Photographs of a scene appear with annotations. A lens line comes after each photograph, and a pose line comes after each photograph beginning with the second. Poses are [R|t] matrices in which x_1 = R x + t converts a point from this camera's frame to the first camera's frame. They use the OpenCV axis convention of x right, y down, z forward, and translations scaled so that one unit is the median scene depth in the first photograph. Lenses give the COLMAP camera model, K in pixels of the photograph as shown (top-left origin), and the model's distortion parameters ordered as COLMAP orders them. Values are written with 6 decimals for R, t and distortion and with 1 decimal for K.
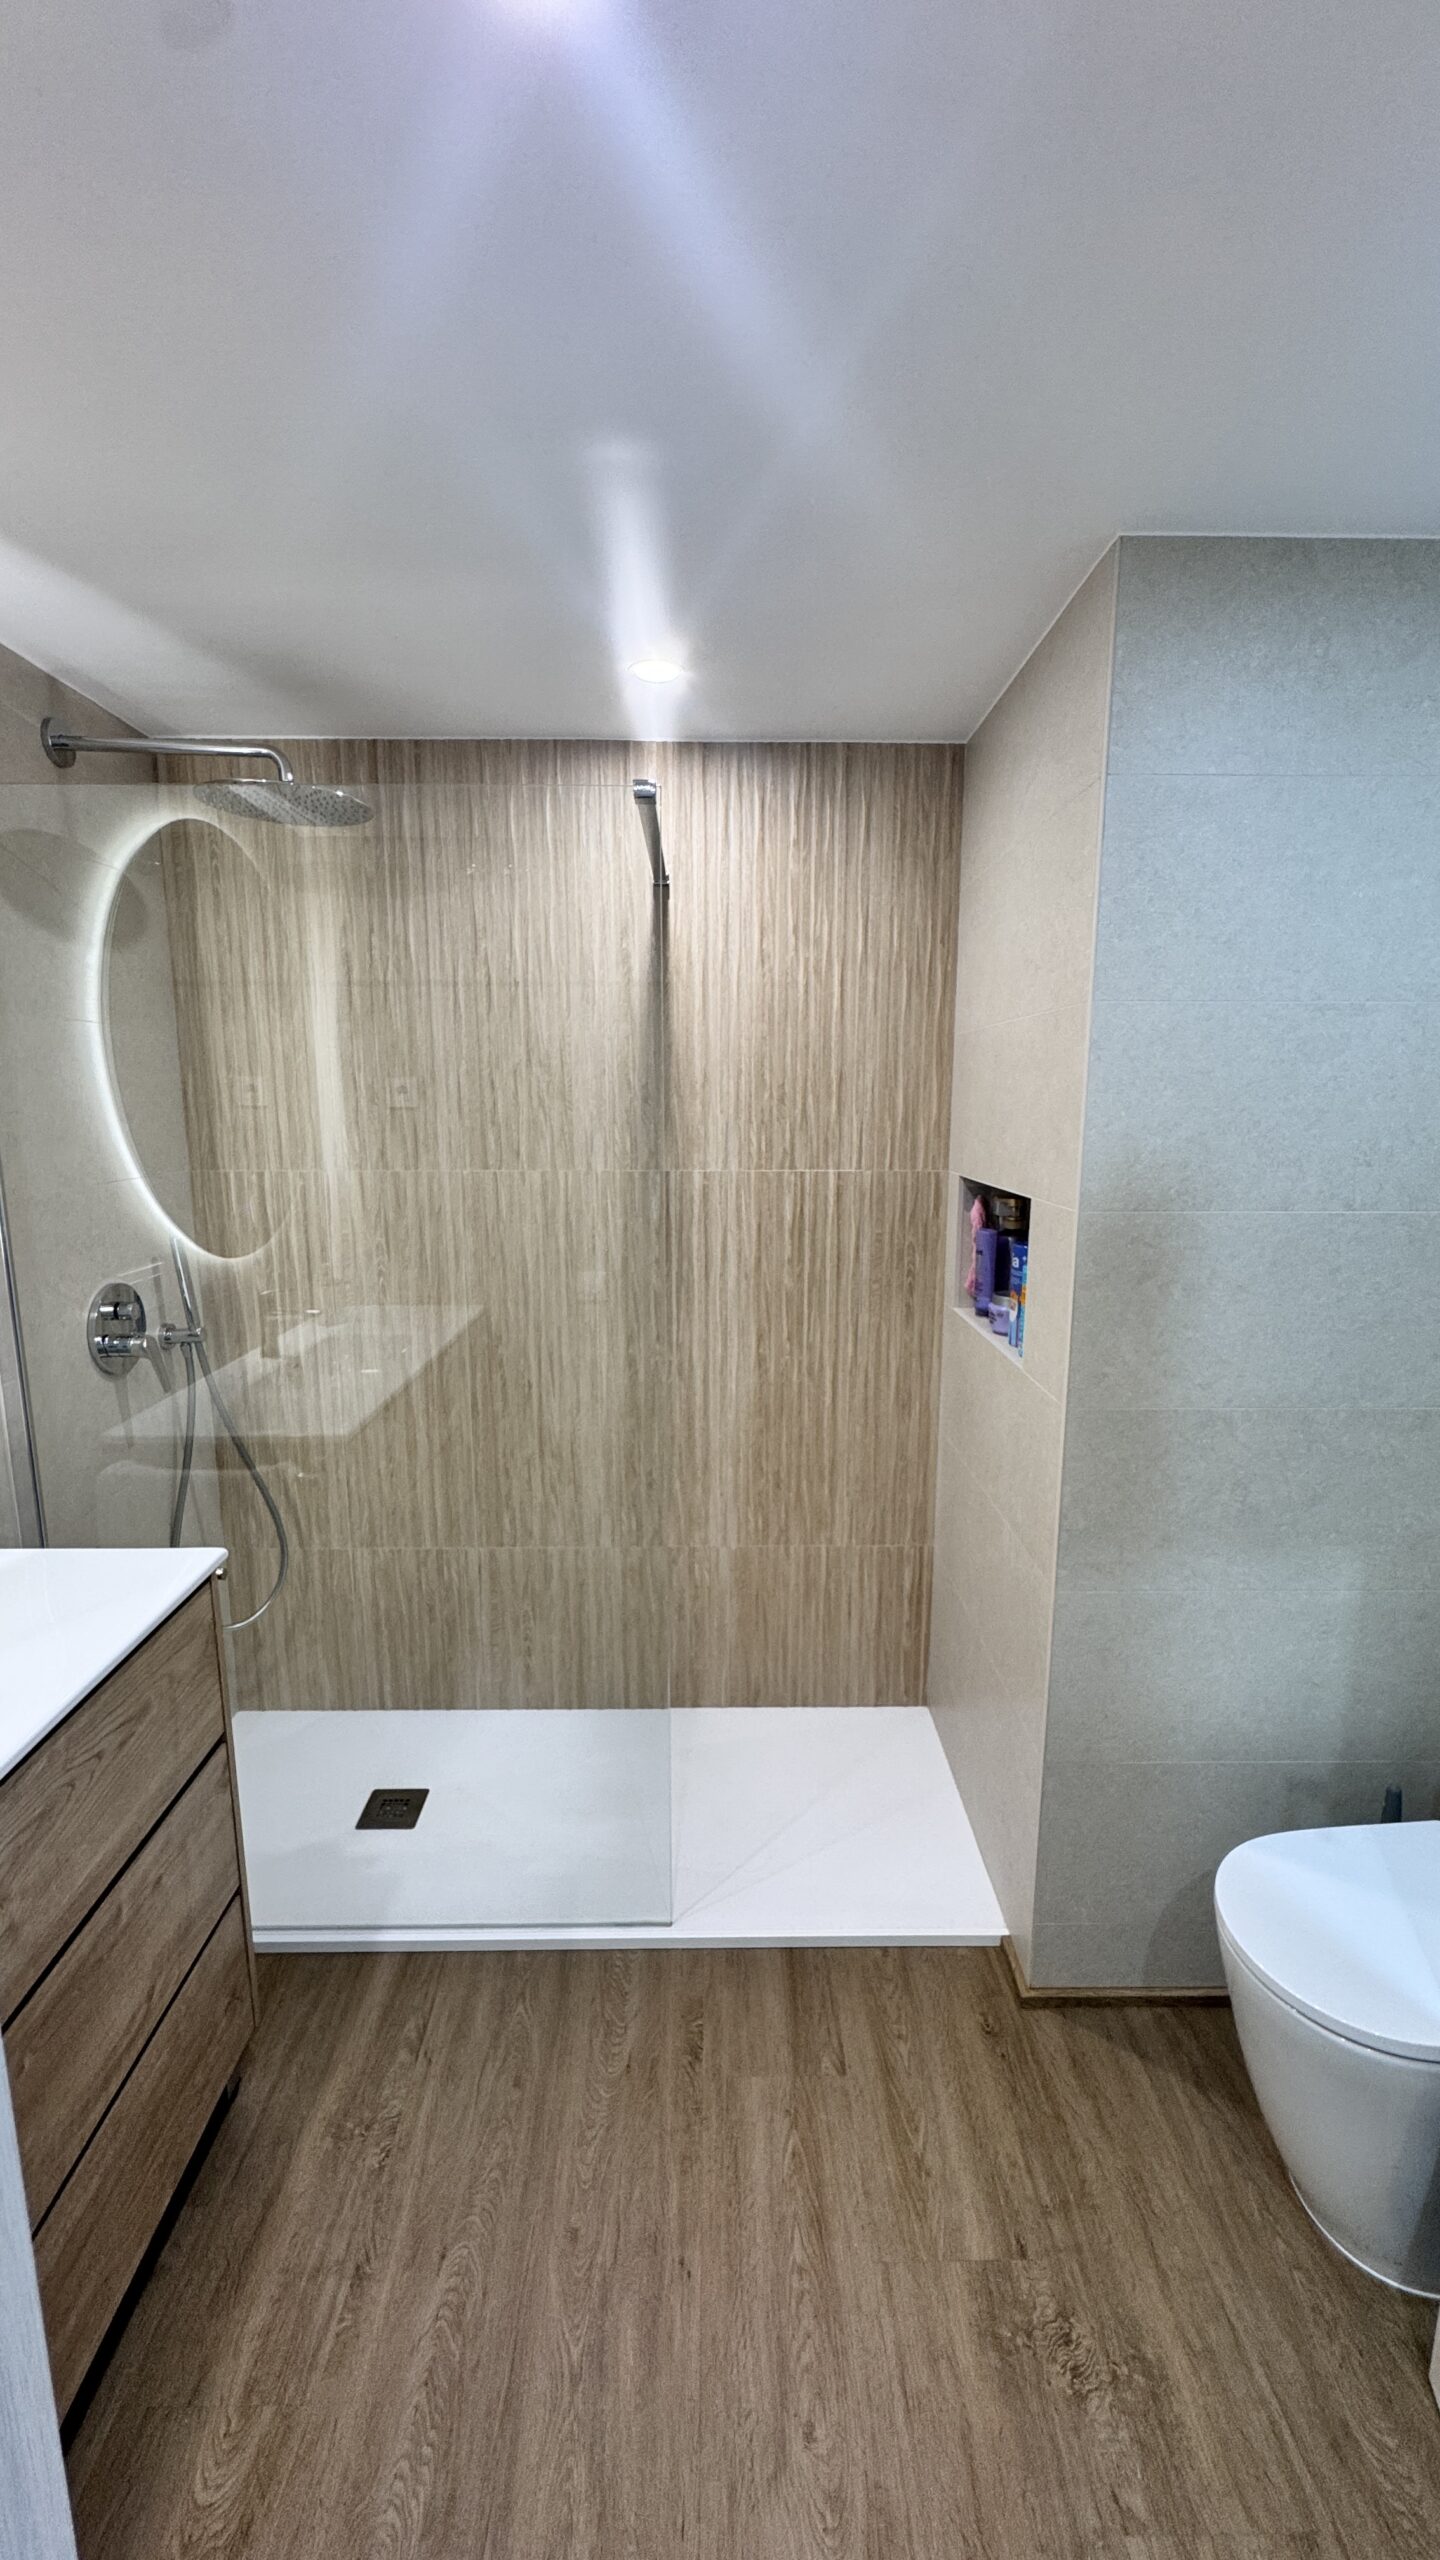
lens RADIAL K [[1024.9, 0, 723.1], [0, 1024.9, 1279.6], [0, 0, 1]] dist [-0.002023, 0.000535]
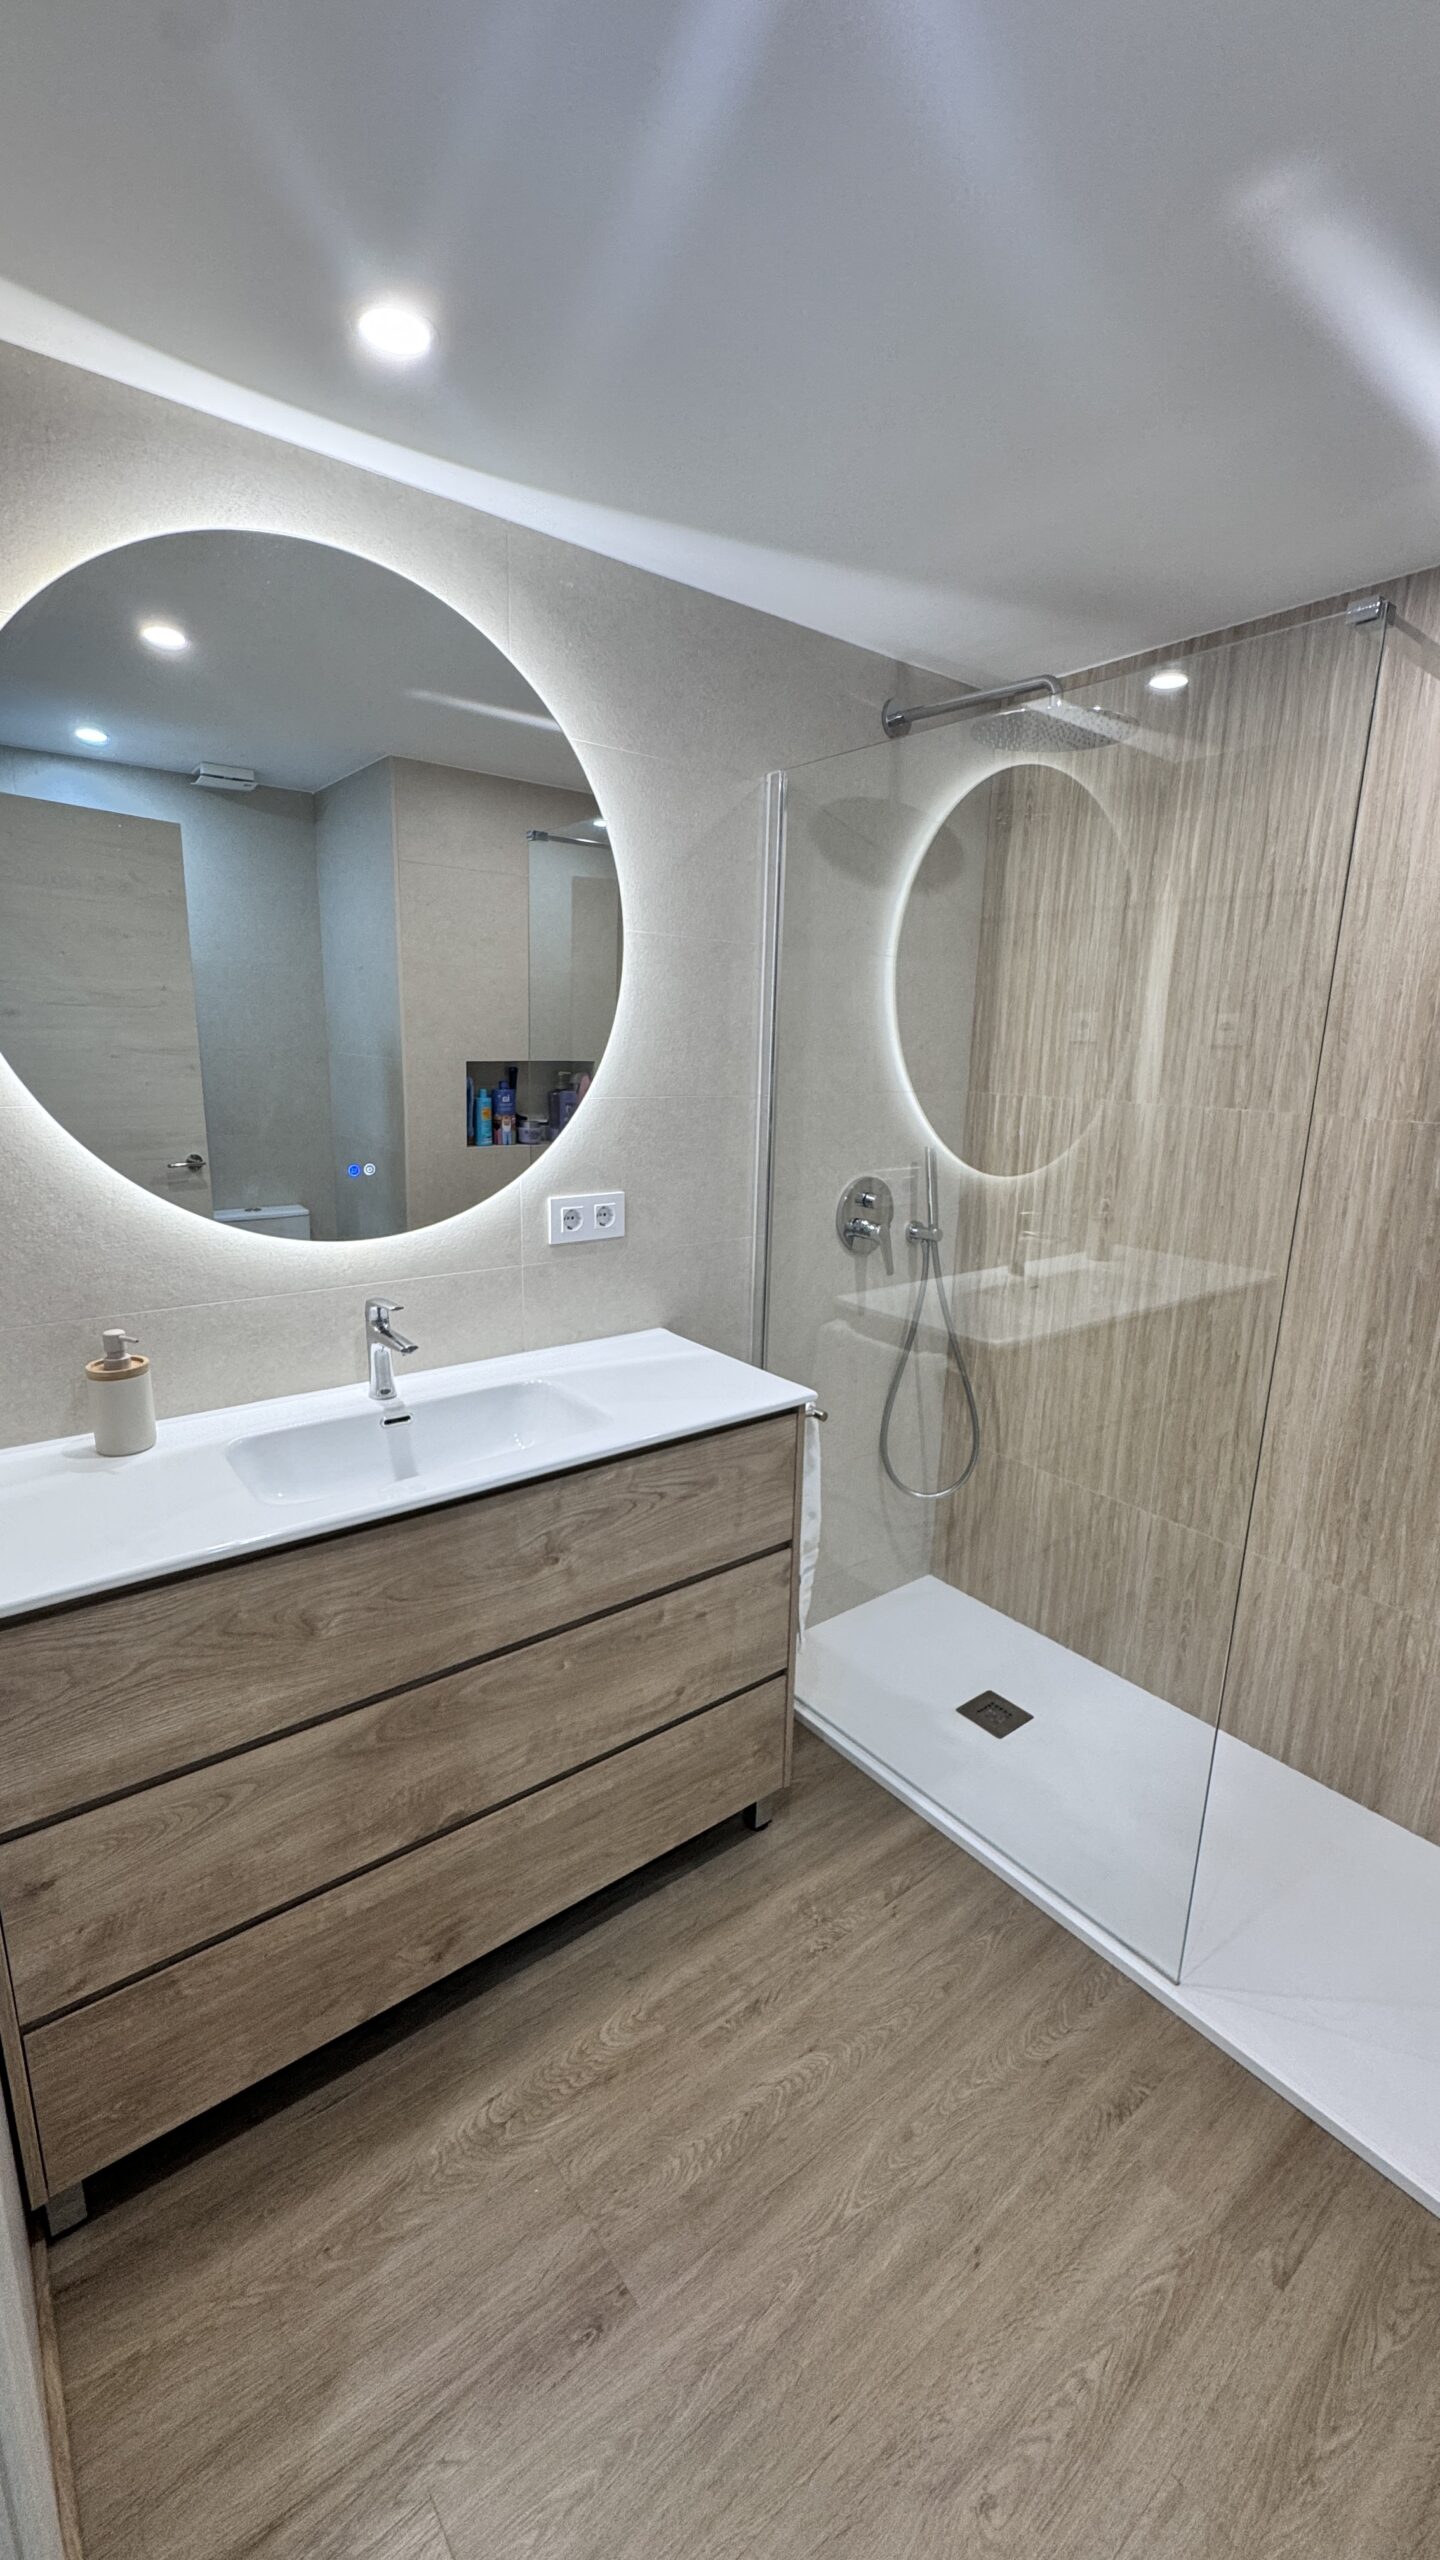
lens RADIAL K [[1024.9, 0, 723.1], [0, 1024.9, 1279.6], [0, 0, 1]] dist [-0.002023, 0.000535]
pose [[0.605727, 0.194050, -0.771647, 0.226200], [-0.164921, 0.979363, 0.116826, 0.008308], [0.778393, 0.056496, 0.625230, 0.108061]]
